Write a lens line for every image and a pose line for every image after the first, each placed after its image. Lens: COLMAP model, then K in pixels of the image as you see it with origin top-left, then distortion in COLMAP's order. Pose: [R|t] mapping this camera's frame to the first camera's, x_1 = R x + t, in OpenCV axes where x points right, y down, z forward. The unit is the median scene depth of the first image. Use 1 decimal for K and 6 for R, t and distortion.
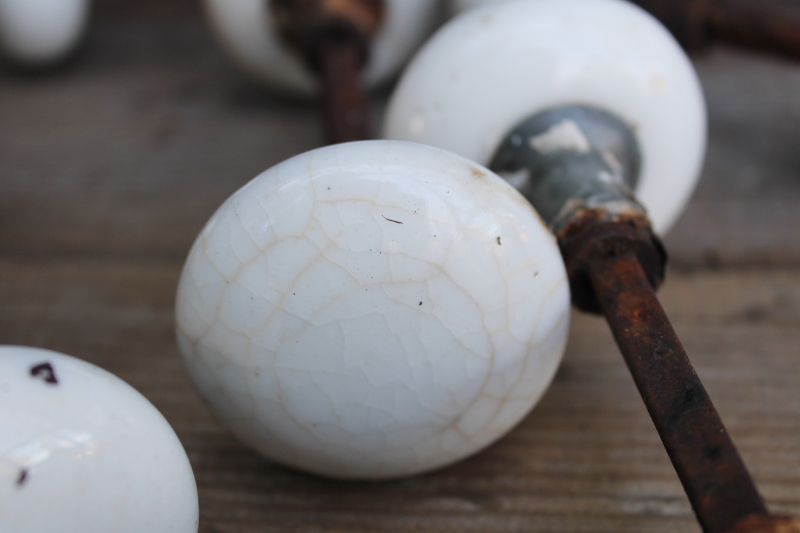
lens RADIAL K [[1224.0, 0, 399.7], [0, 1224.0, 267.1], [0, 0, 1]] dist [-0.031385, 0.000000]
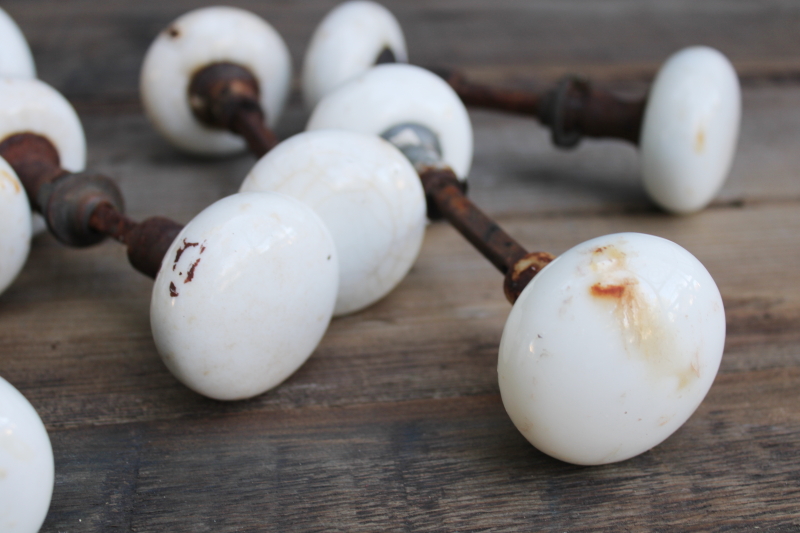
lens RADIAL K [[1224.0, 0, 401.0], [0, 1224.0, 266.5], [0, 0, 1]] dist [-0.031385, 0.000000]
pose [[0.965107, -0.063591, 0.254018, -0.390694], [0.095930, 0.988486, -0.117016, 0.331289], [-0.243652, 0.137301, 0.960095, -0.850637]]
